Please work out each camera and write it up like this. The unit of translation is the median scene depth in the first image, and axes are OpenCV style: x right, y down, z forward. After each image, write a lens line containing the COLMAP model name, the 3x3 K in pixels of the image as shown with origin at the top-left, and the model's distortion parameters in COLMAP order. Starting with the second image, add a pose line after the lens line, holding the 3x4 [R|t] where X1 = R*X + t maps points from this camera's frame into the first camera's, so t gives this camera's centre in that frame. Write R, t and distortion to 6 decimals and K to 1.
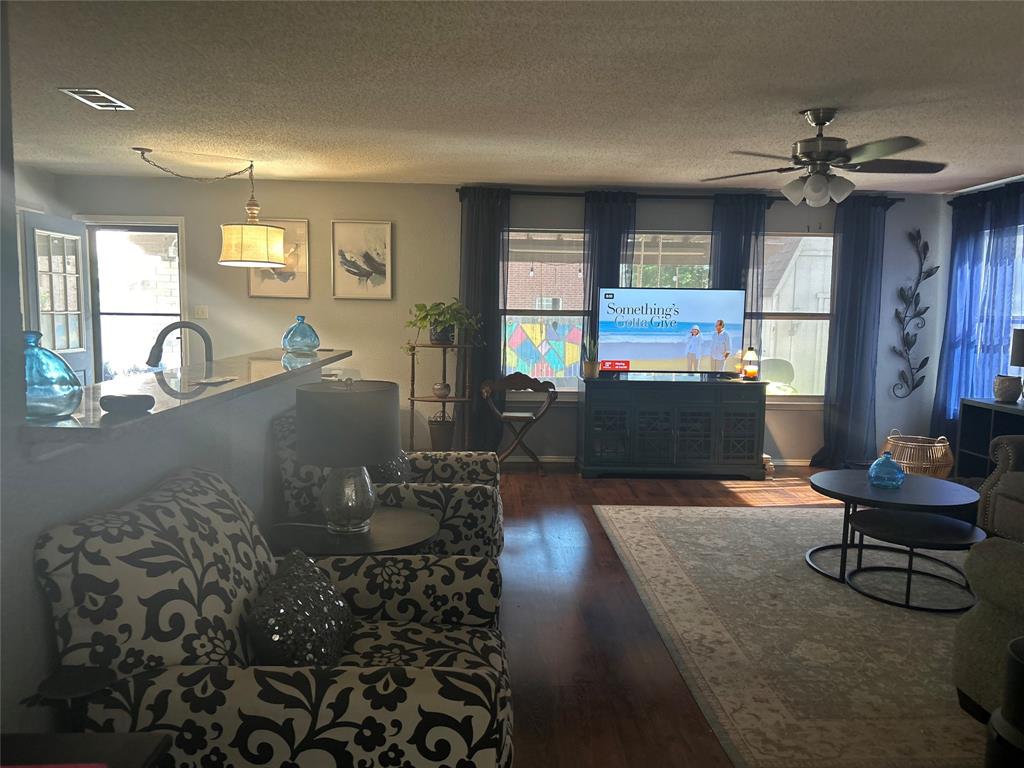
lens RADIAL K [[770.9, 0, 515.1], [0, 770.9, 386.1], [0, 0, 1]] dist [0.065043, -0.064384]
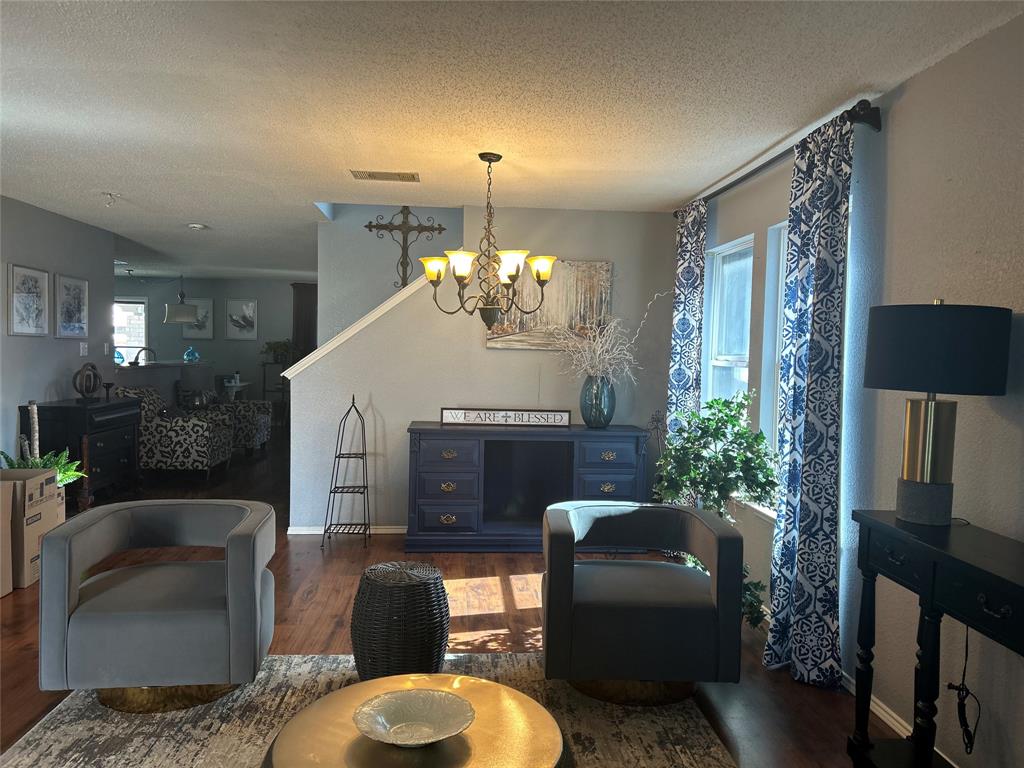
lens RADIAL K [[770.9, 0, 505.2], [0, 770.9, 385.6], [0, 0, 1]] dist [0.065043, -0.064384]
pose [[0.999547, 0.003543, 0.029877, 1.200023], [-0.002045, 0.998747, -0.049996, 0.289149], [-0.030017, 0.049912, 0.998302, -2.813573]]
